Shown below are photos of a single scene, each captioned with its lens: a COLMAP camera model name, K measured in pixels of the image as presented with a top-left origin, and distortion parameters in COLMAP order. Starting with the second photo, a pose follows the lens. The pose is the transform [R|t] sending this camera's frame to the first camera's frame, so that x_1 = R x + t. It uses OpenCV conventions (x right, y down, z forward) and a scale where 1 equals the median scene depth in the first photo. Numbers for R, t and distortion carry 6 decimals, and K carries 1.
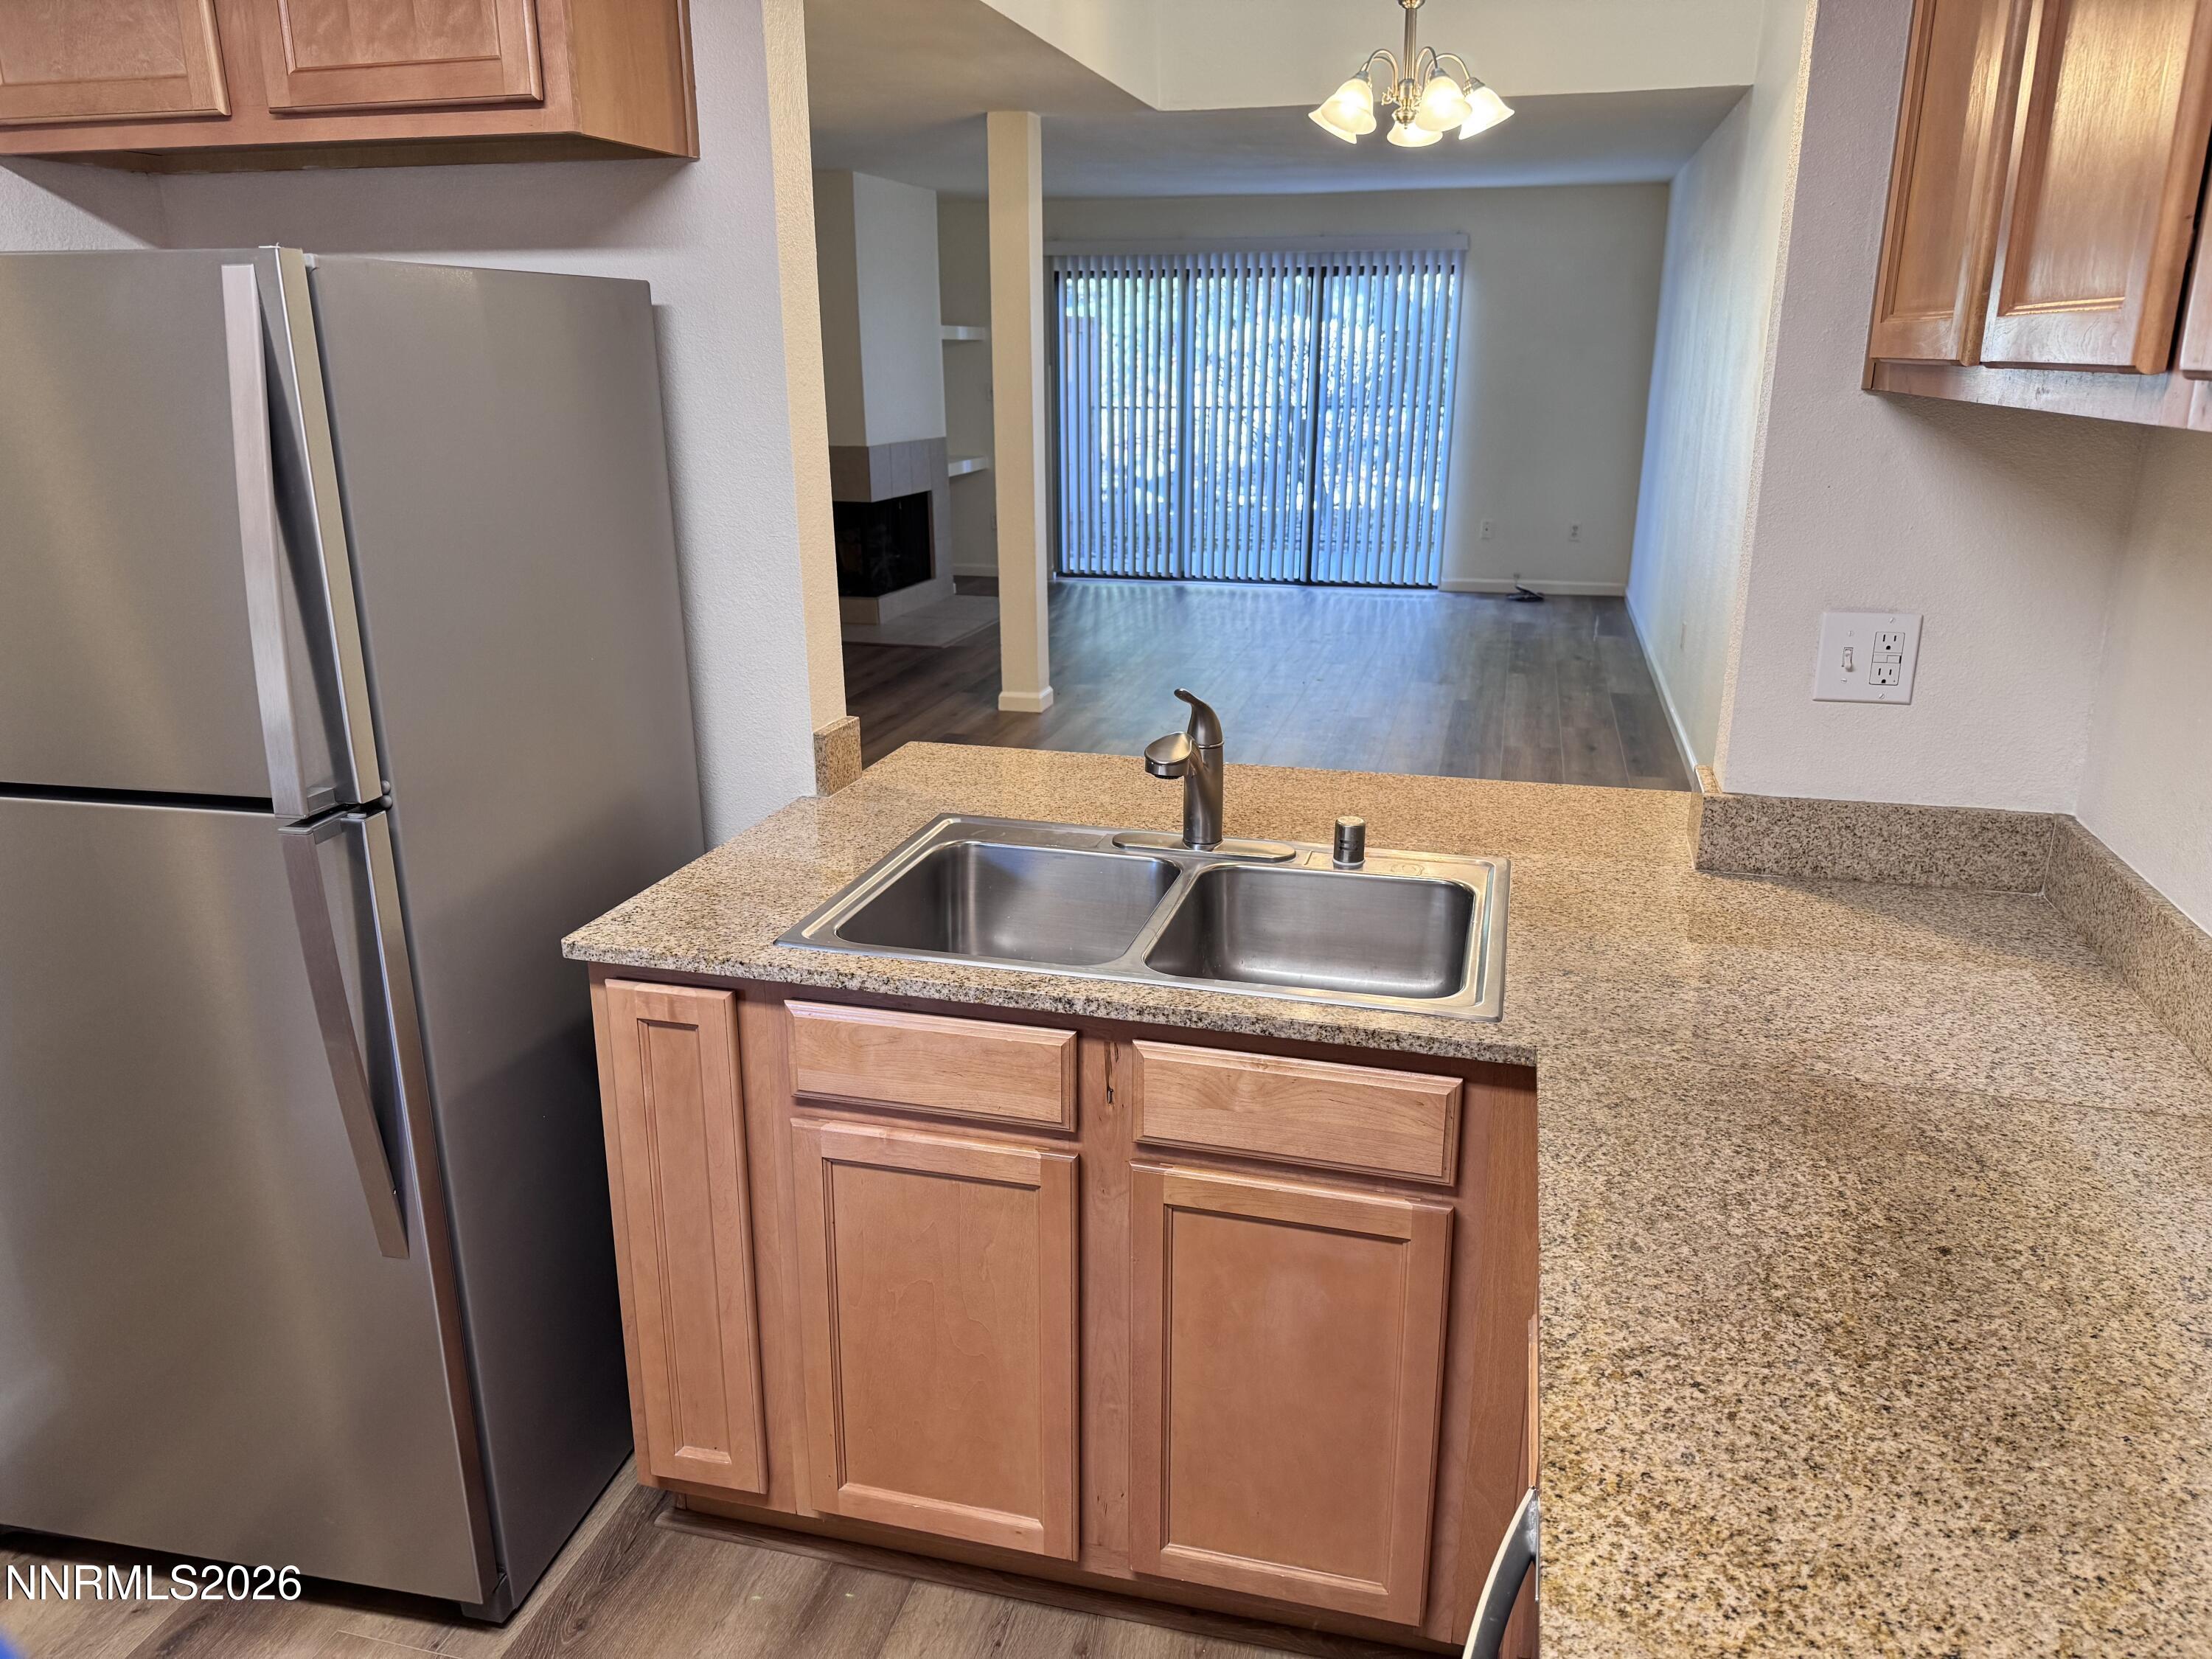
lens RADIAL K [[1522.5, 0, 1103.9], [0, 1522.5, 838.0], [0, 0, 1]] dist [0.030245, -0.037806]
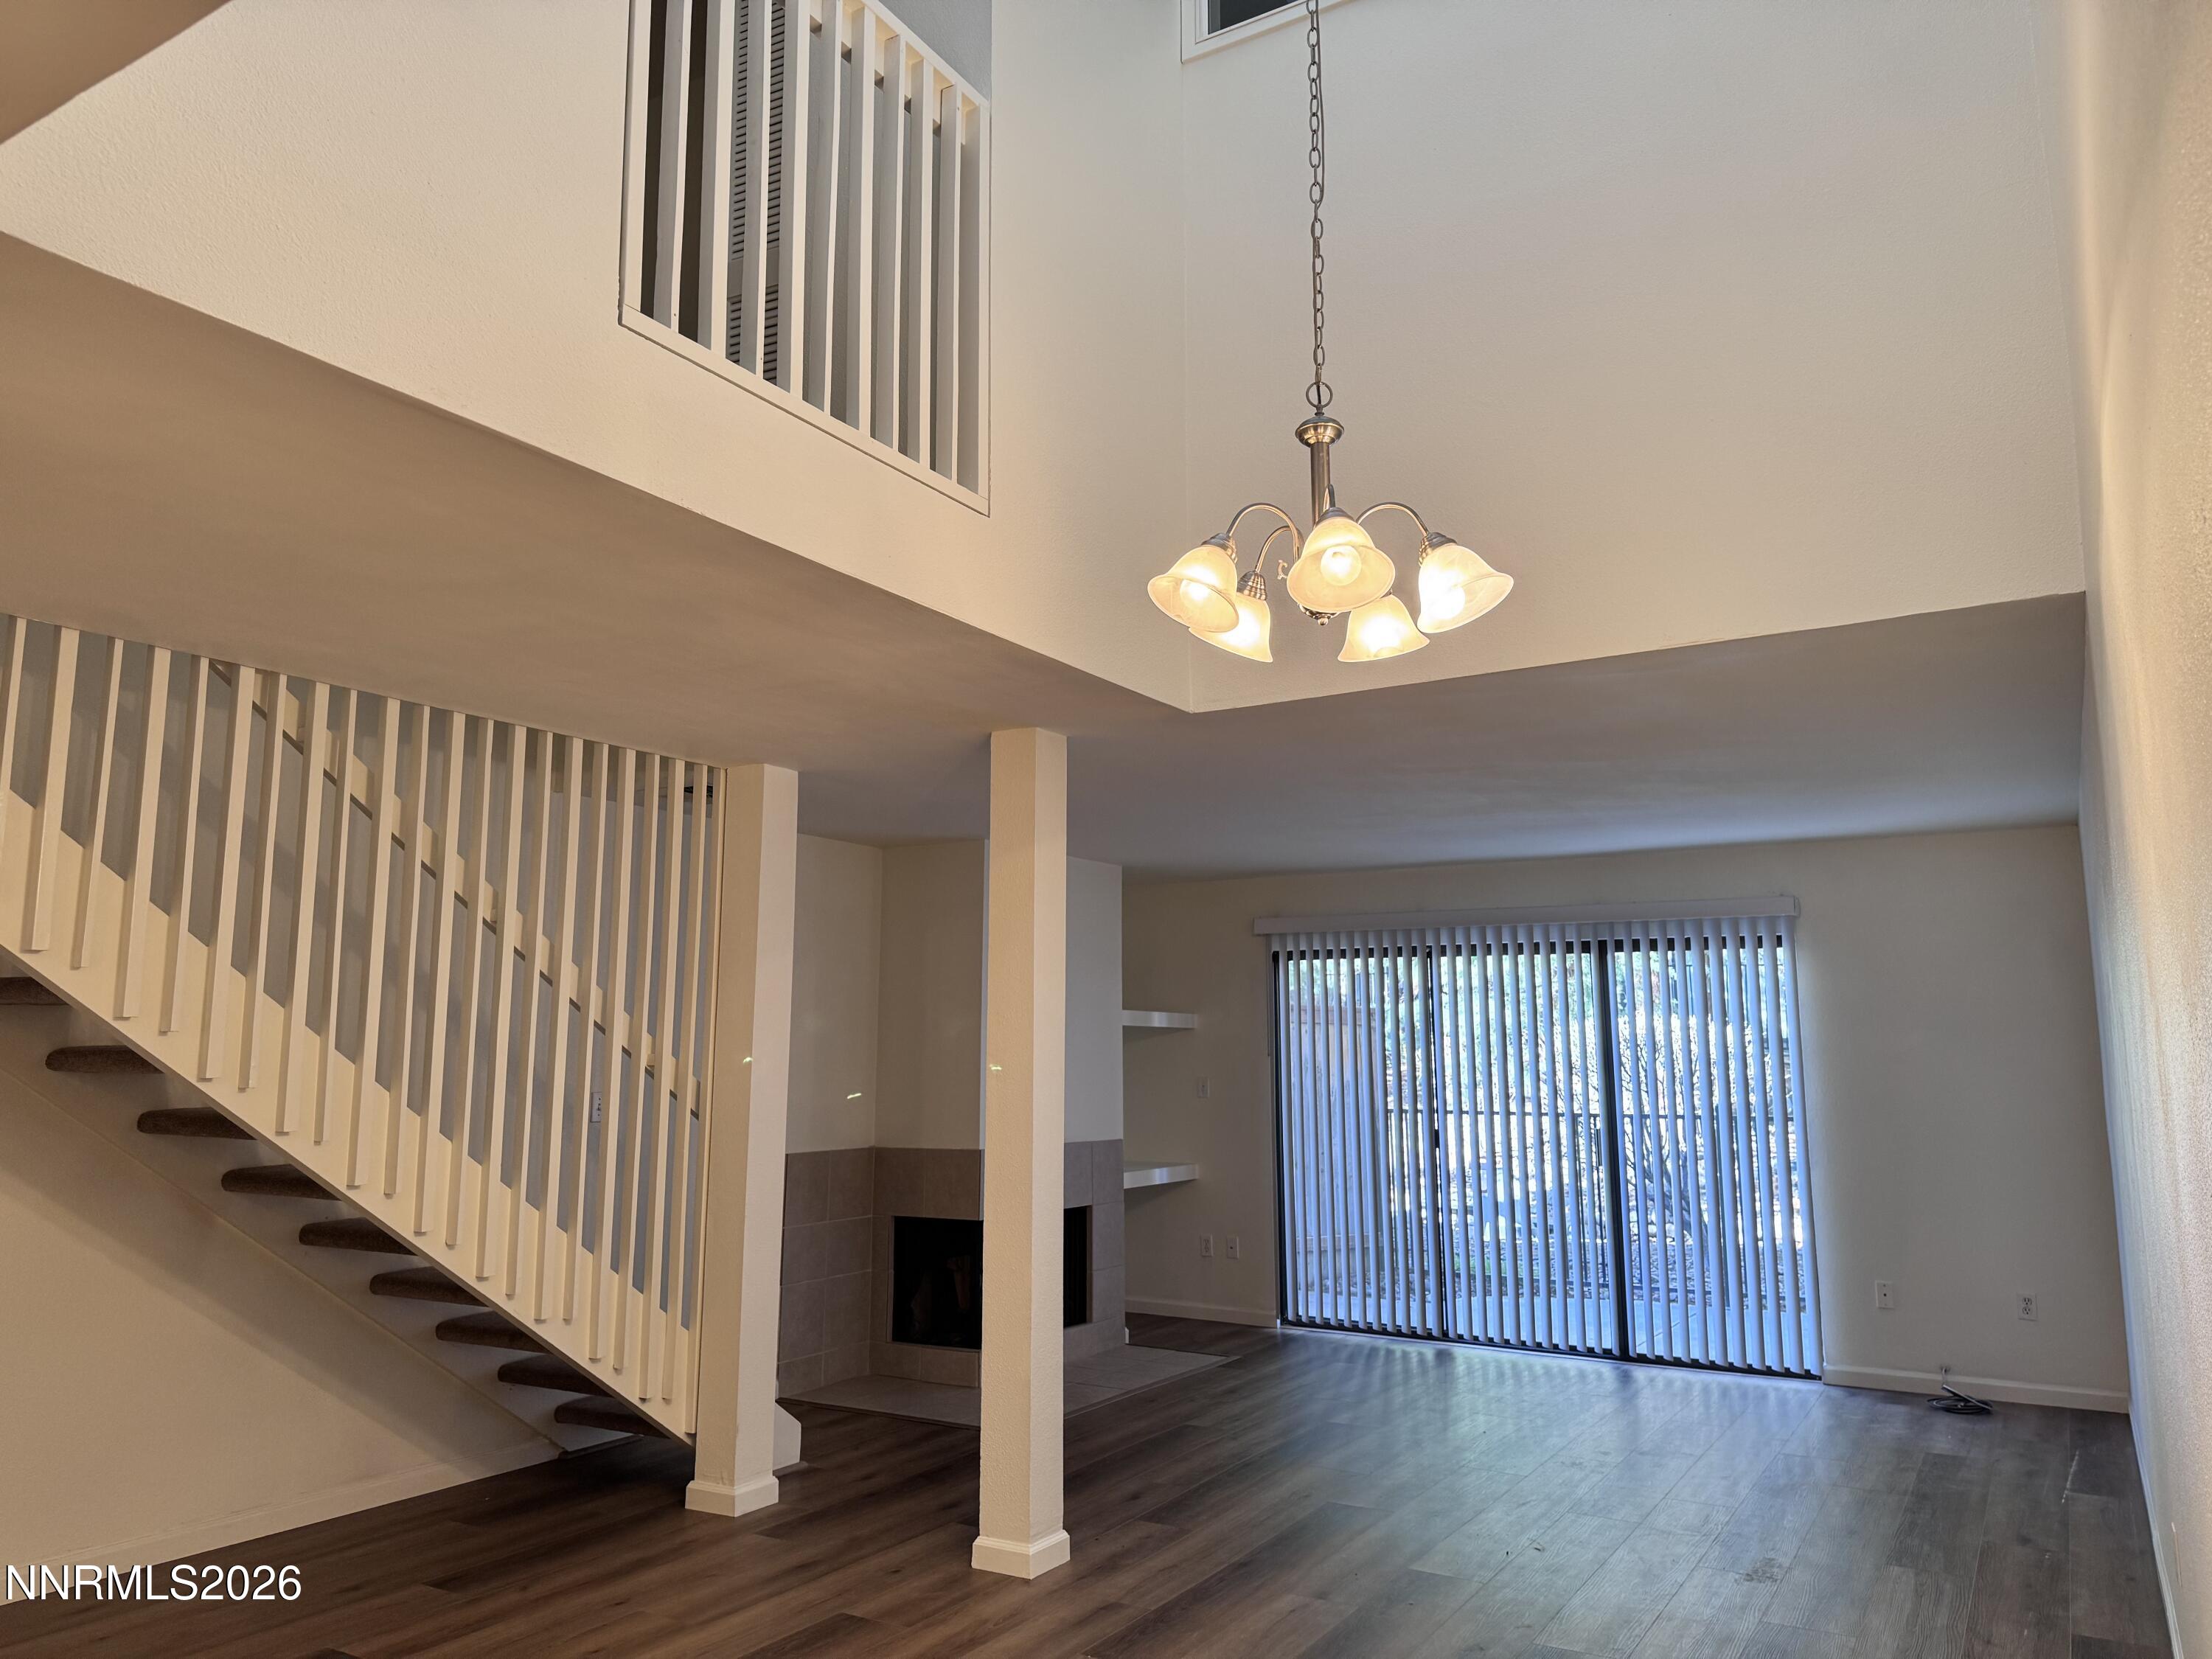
lens RADIAL K [[1522.5, 0, 1098.5], [0, 1522.5, 819.9], [0, 0, 1]] dist [0.030245, -0.037806]
pose [[0.956760, -0.036867, -0.288533, 0.122169], [-0.095882, 0.896526, -0.432490, -0.063557], [0.274622, 0.441454, 0.854225, 0.227000]]
